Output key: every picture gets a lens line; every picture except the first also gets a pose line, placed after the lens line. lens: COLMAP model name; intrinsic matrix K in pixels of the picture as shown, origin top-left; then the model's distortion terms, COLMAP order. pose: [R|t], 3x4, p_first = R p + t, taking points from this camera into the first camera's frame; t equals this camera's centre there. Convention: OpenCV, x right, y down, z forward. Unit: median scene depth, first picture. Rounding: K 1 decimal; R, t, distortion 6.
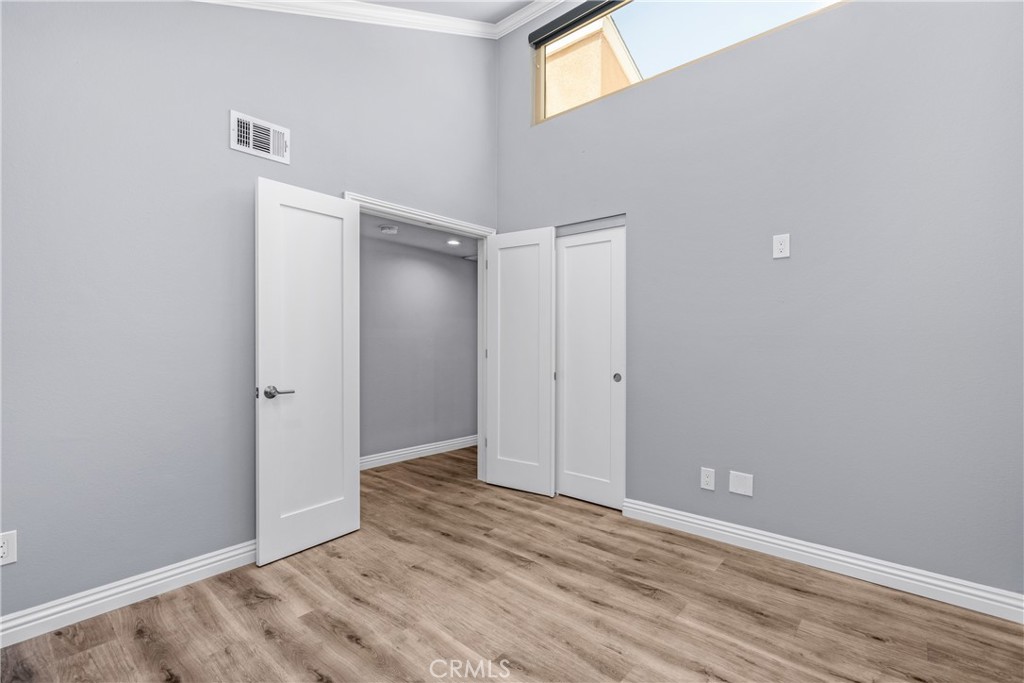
lens RADIAL K [[463.8, 0, 511.2], [0, 463.8, 340.2], [0, 0, 1]] dist [-0.002534, -0.000114]
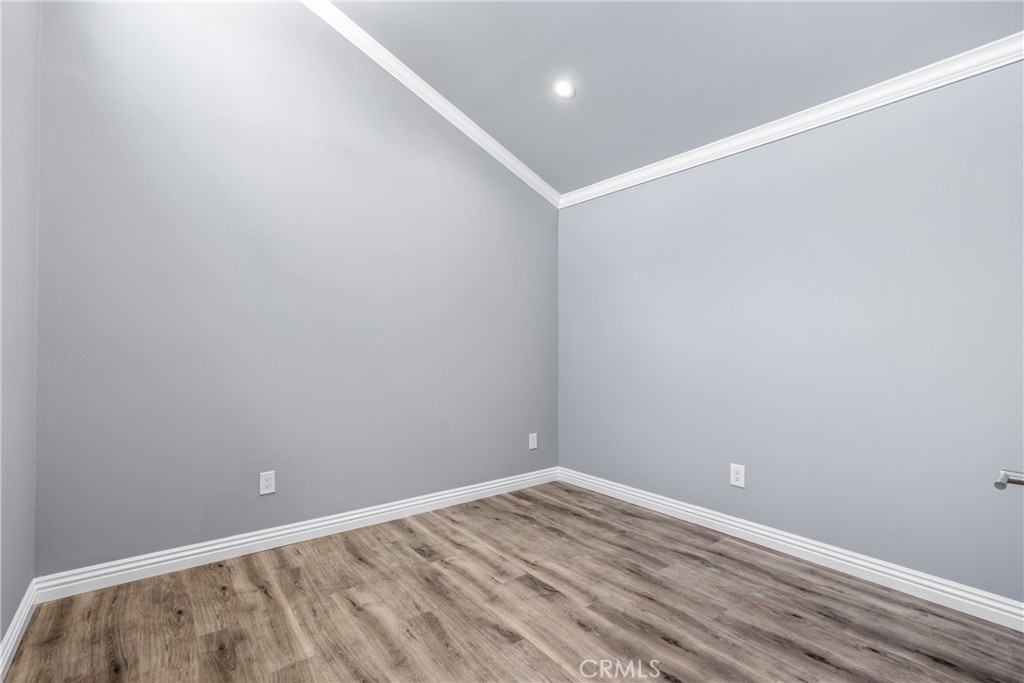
lens RADIAL K [[463.8, 0, 512.3], [0, 463.8, 342.3], [0, 0, 1]] dist [-0.002534, -0.000114]
pose [[-0.981636, 0.000106, 0.190762, -0.209004], [0.000449, 0.999998, 0.001756, -0.008063], [-0.190762, 0.001809, -0.981635, 1.961310]]
